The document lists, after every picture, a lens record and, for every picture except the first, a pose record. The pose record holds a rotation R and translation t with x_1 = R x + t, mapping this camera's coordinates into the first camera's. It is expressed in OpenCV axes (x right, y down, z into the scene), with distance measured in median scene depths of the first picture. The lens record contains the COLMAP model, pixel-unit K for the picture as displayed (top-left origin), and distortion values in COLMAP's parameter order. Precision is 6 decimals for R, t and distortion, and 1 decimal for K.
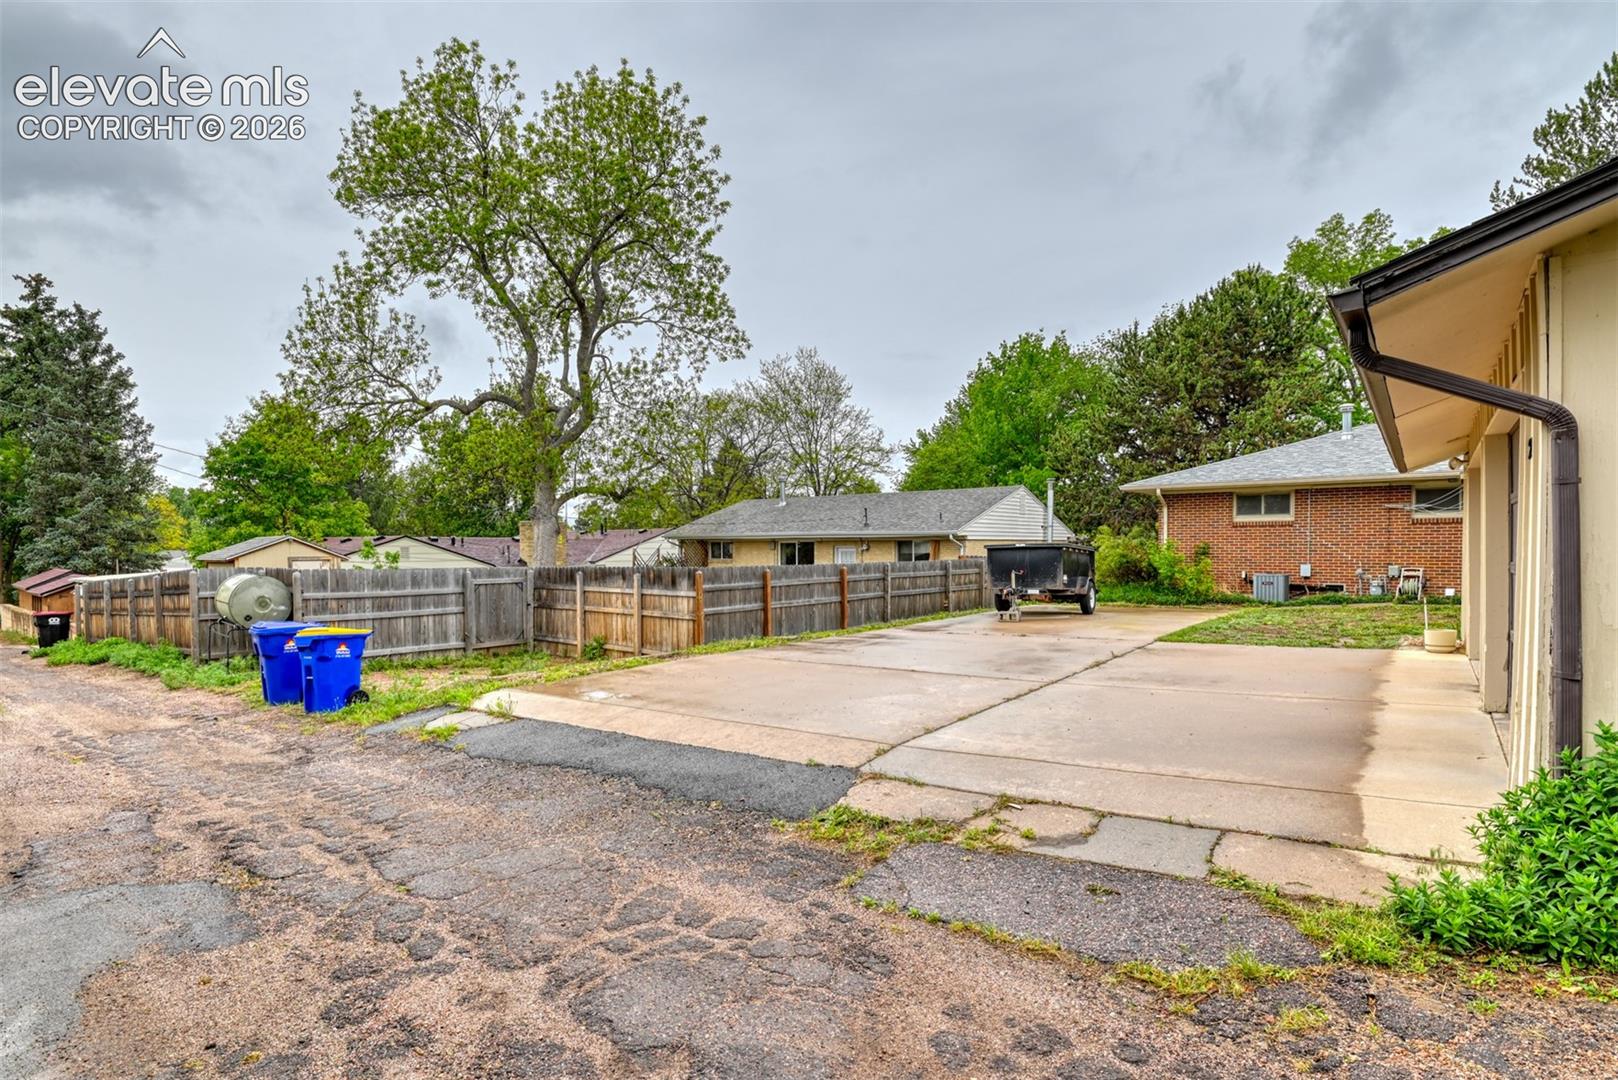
lens RADIAL K [[793.2, 0, 818.2], [0, 793.2, 545.0], [0, 0, 1]] dist [-0.028090, 0.000288]
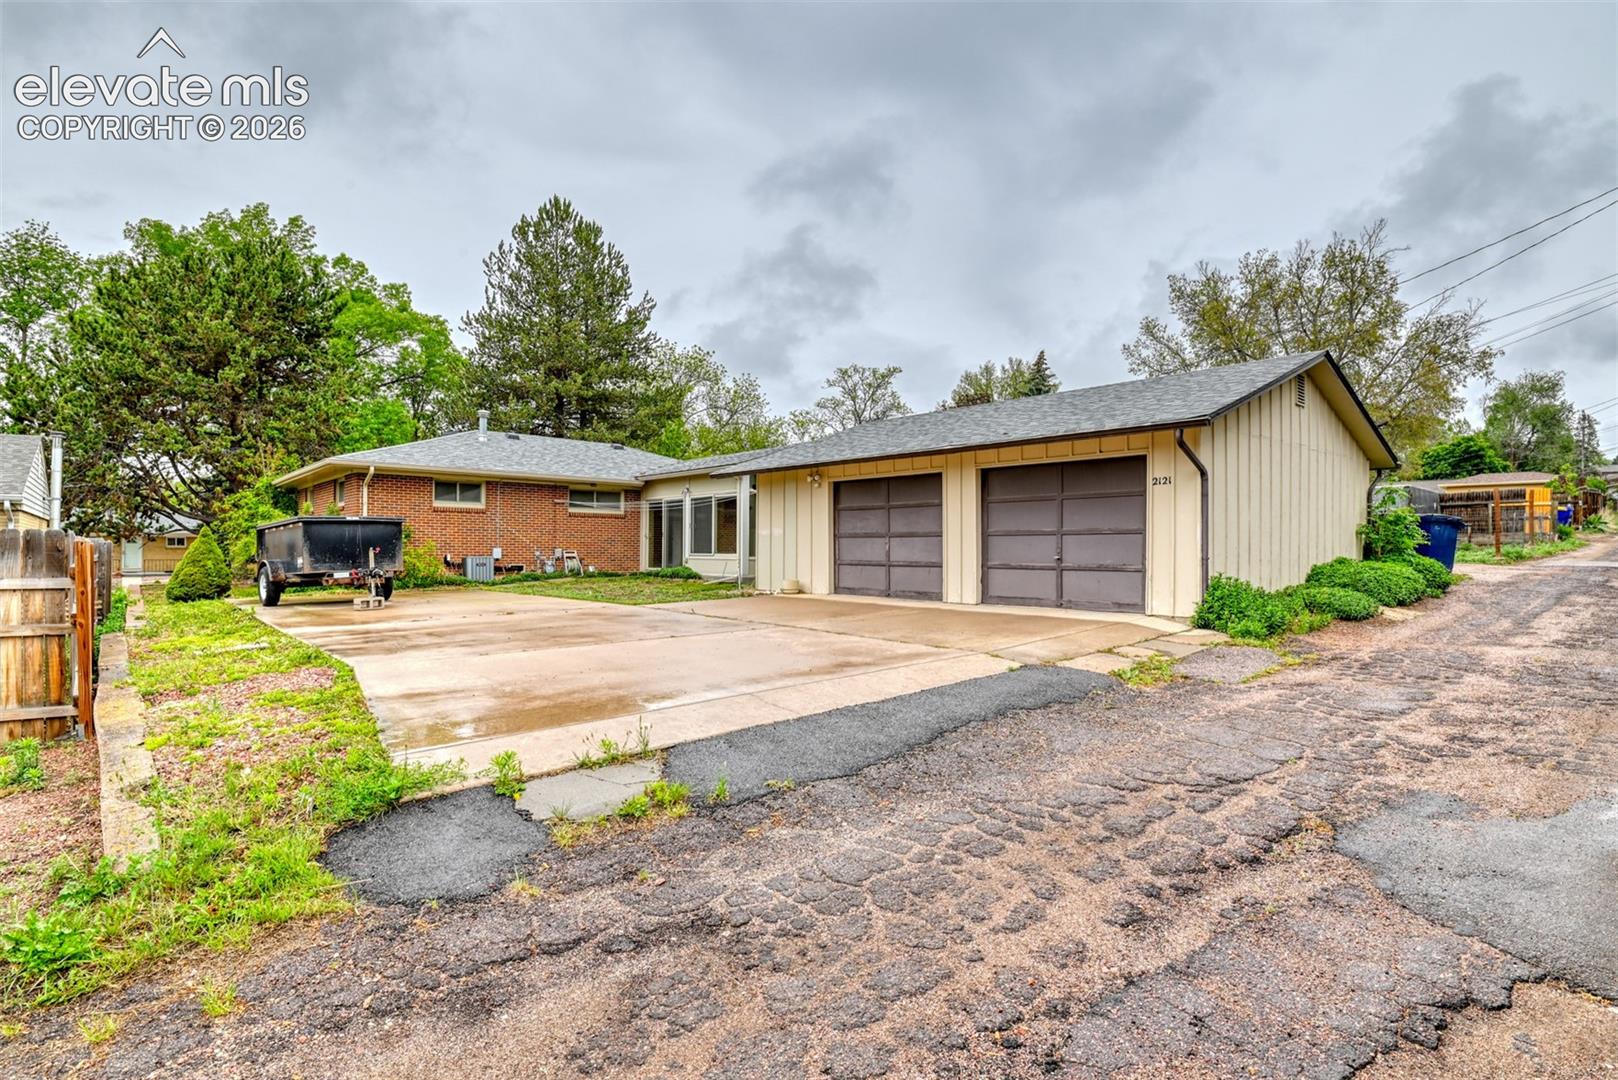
lens RADIAL K [[793.2, 0, 818.2], [0, 793.2, 545.0], [0, 0, 1]] dist [-0.028090, 0.000288]
pose [[0.197814, 0.012419, 0.980161, -0.440427], [-0.008861, 0.999902, -0.010881, 0.031526], [-0.980199, -0.006532, 0.197905, 0.352251]]
